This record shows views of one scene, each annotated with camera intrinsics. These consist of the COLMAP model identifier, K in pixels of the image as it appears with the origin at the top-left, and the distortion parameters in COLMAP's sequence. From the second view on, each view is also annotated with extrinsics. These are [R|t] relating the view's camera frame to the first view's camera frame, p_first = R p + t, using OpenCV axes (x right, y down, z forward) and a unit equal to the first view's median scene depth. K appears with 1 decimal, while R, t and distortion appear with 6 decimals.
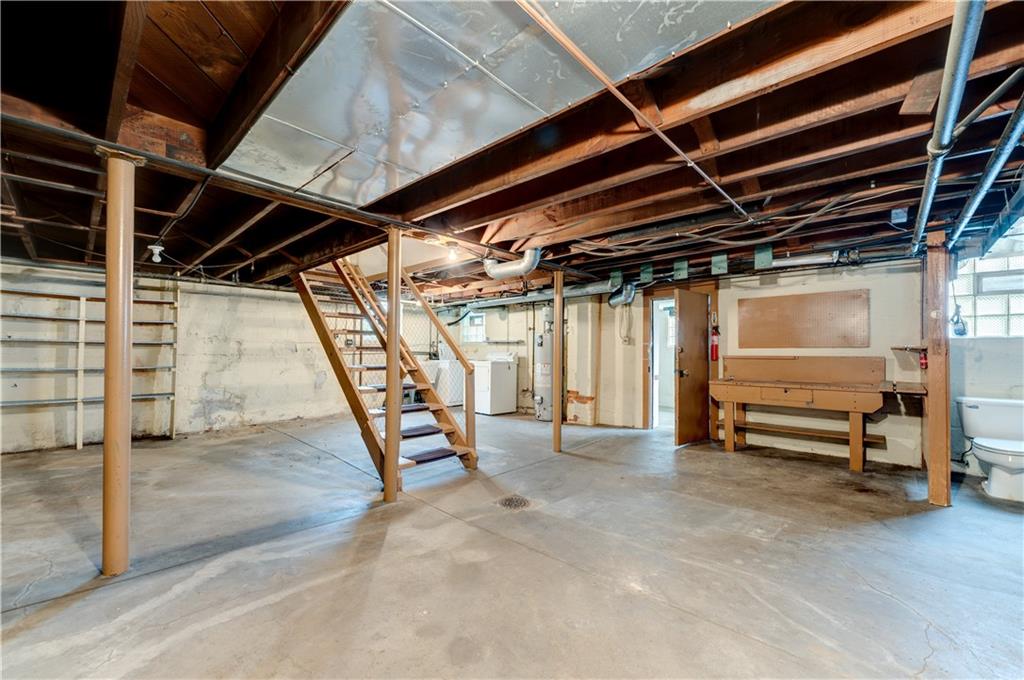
lens RADIAL K [[411.1, 0, 514.4], [0, 411.1, 347.2], [0, 0, 1]] dist [0.000745, -0.000338]
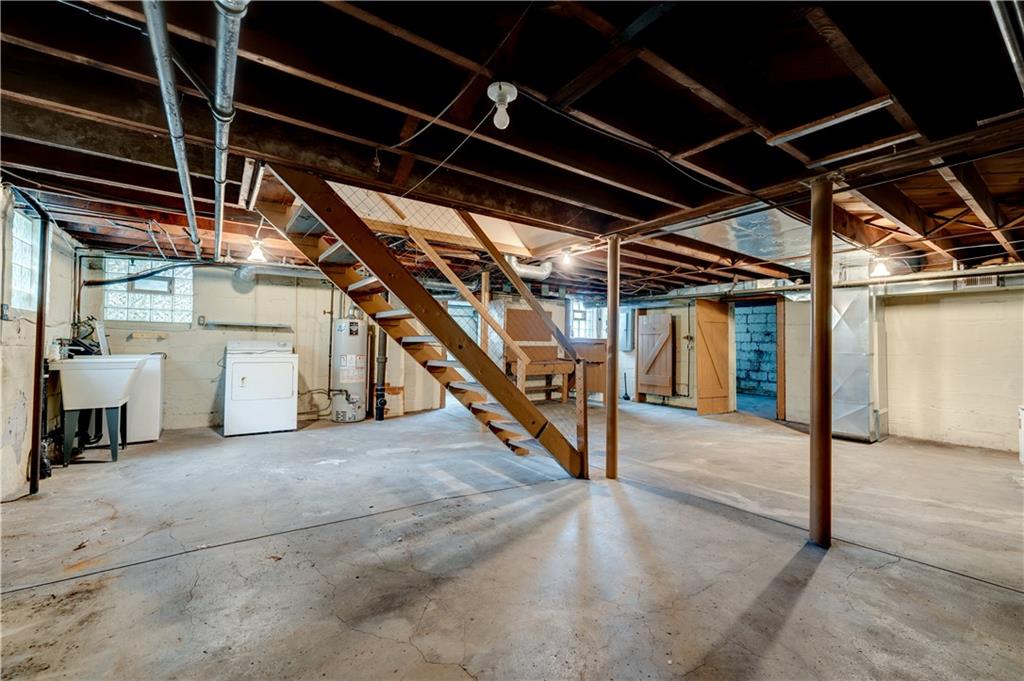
lens RADIAL K [[411.1, 0, 512.9], [0, 411.1, 338.9], [0, 0, 1]] dist [0.000745, -0.000338]
pose [[0.208004, 0.011427, 0.978061, -1.137133], [-0.026588, 0.999628, -0.006025, 0.003364], [-0.977767, -0.024751, 0.208231, 0.804172]]
